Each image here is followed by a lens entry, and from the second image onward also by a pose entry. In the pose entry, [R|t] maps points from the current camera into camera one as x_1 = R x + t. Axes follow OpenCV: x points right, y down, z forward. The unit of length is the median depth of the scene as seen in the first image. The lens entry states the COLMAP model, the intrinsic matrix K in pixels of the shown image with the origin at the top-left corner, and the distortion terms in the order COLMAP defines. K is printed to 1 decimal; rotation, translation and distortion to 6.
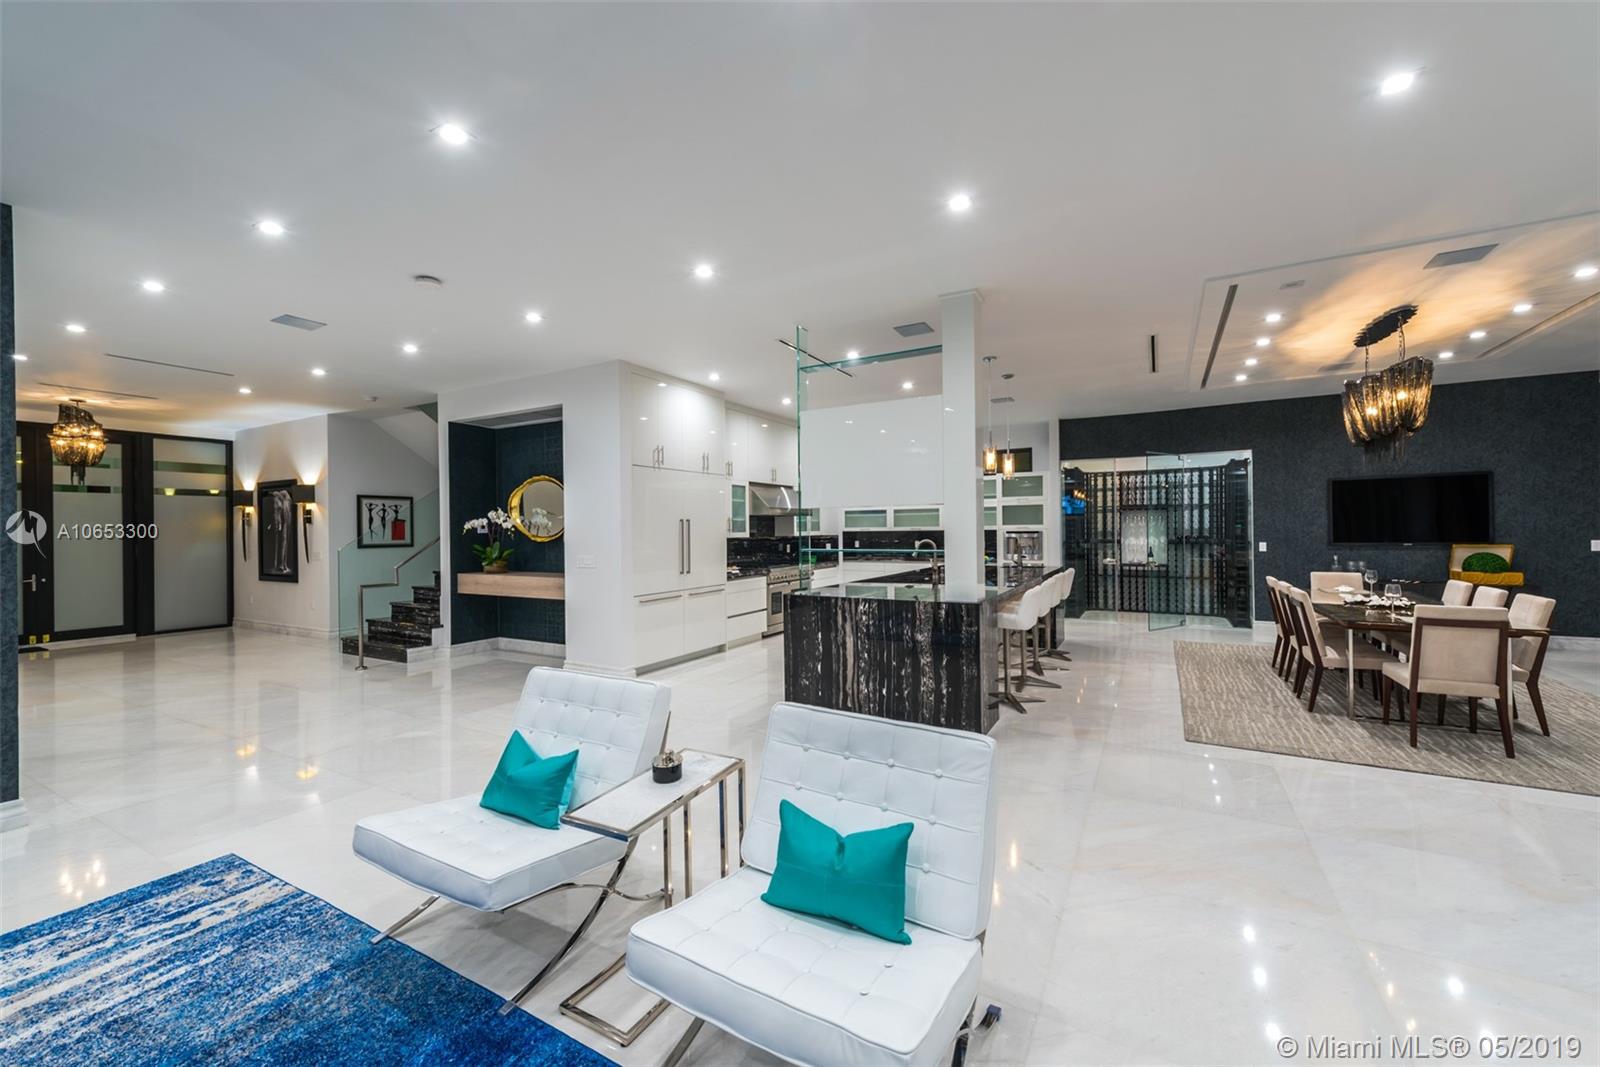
lens RADIAL K [[631.2, 0, 806.9], [0, 631.2, 534.2], [0, 0, 1]] dist [0.009781, -0.001827]
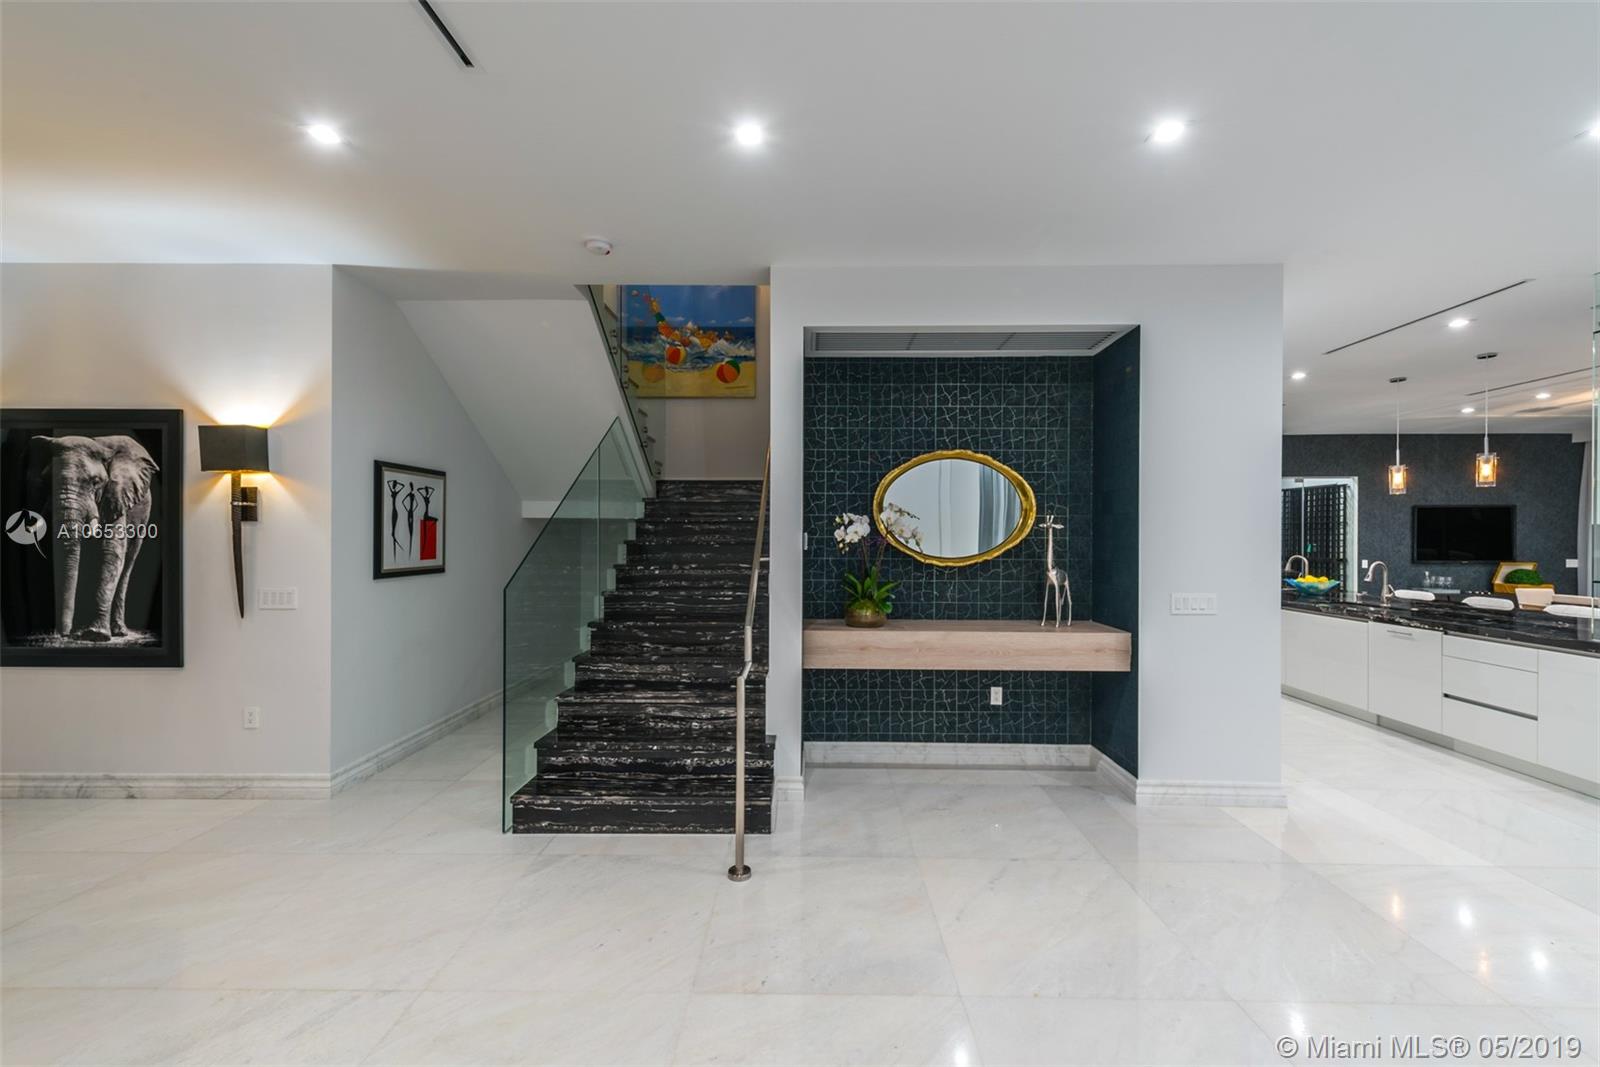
lens RADIAL K [[631.2, 0, 800.4], [0, 631.2, 538.6], [0, 0, 1]] dist [0.009781, -0.001827]
pose [[0.881138, 0.012506, 0.472694, -0.801255], [-0.009765, 0.999918, -0.008252, -0.006941], [-0.472758, 0.002655, 0.881188, 0.563559]]
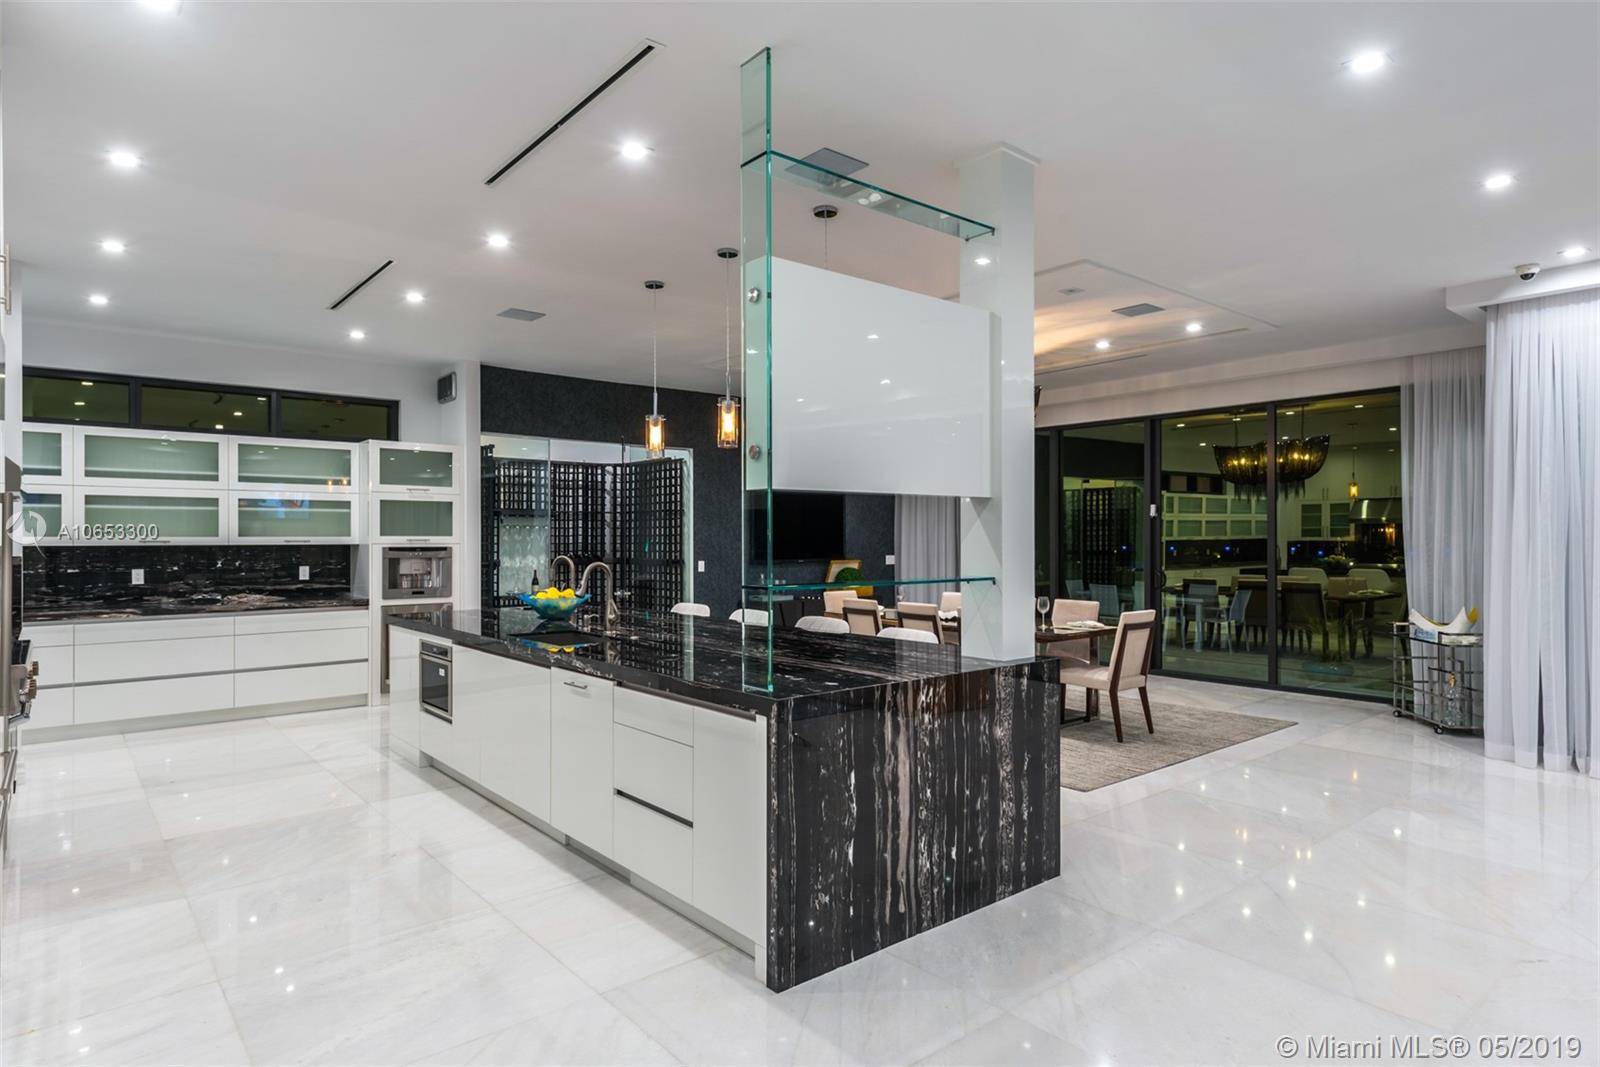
lens RADIAL K [[891.2, 0, 805.9], [0, 891.2, 537.4], [0, 0, 1]] dist [0.024746, -0.003508]
pose [[0.349971, 0.012761, 0.936674, -0.385069], [0.004730, 0.999870, -0.015389, 0.000425], [-0.936749, 0.009816, 0.349865, 0.538284]]
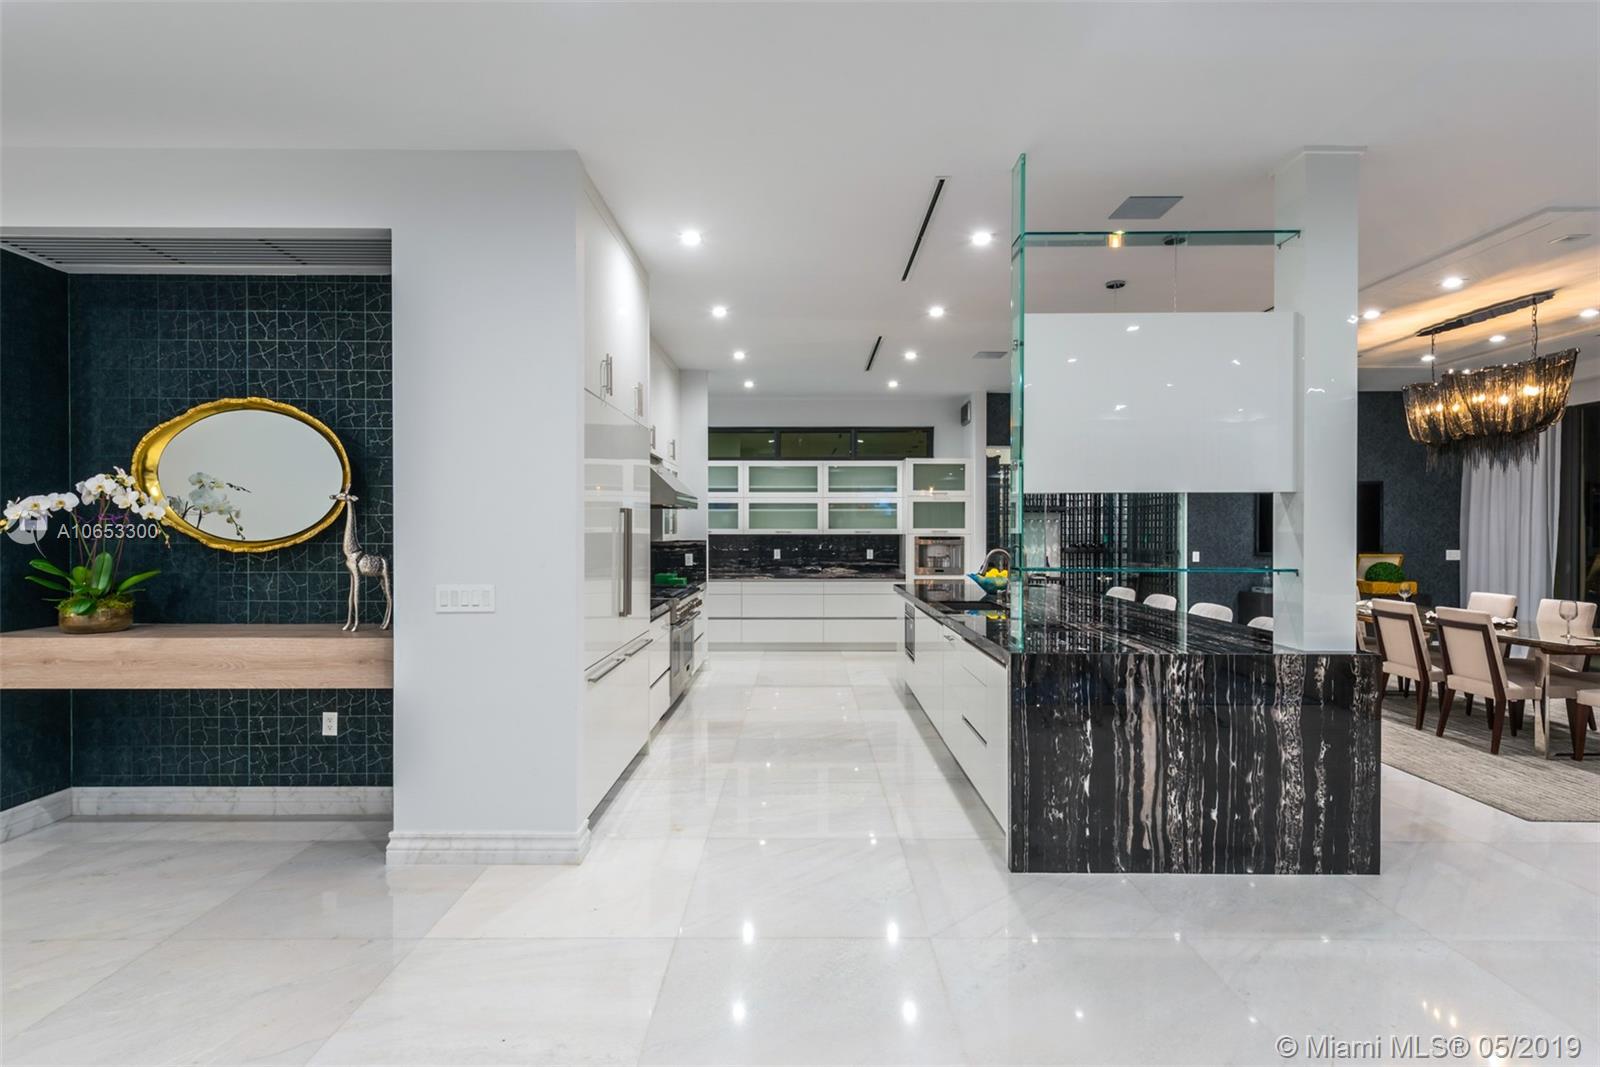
lens RADIAL K [[800.4, 0, 802.5], [0, 800.4, 538.0], [0, 0, 1]] dist [0.011346, -0.002791]
pose [[0.872107, 0.007888, 0.489251, -0.356212], [-0.007229, 0.999969, -0.003237, 0.001217], [-0.489261, -0.000714, 0.872137, 0.343244]]
